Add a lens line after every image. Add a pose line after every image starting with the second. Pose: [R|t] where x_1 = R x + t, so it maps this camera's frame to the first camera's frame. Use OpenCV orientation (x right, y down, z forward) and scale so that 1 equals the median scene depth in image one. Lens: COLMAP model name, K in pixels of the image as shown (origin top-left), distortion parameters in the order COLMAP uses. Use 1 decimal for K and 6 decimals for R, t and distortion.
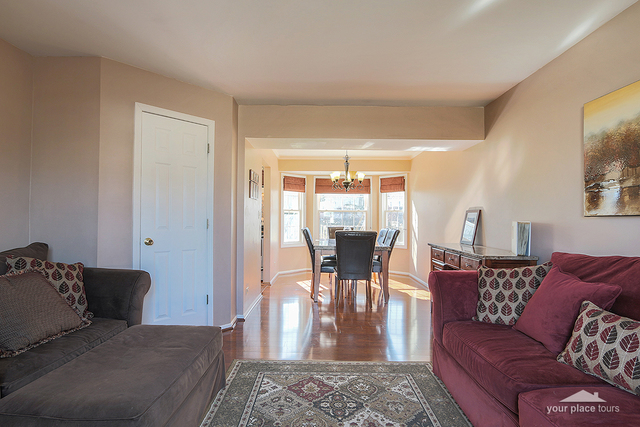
lens RADIAL K [[323.1, 0, 317.4], [0, 323.1, 220.5], [0, 0, 1]] dist [-0.026269, -0.000160]
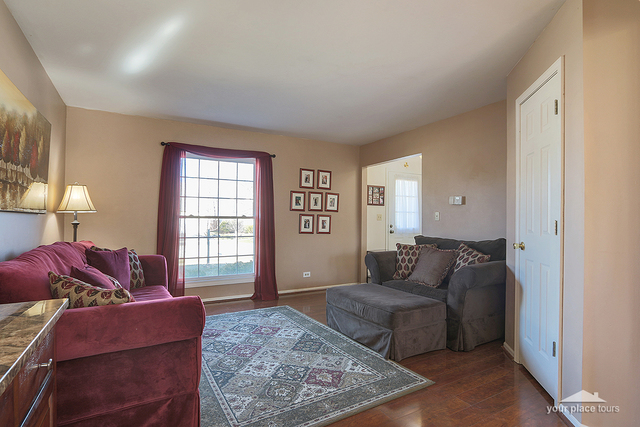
lens RADIAL K [[323.1, 0, 317.4], [0, 323.1, 220.5], [0, 0, 1]] dist [-0.026269, -0.000160]
pose [[-0.861147, -0.010847, -0.508240, 0.565751], [-0.010260, 0.999940, -0.003956, 0.003826], [0.508252, 0.001808, -0.861206, 1.961059]]
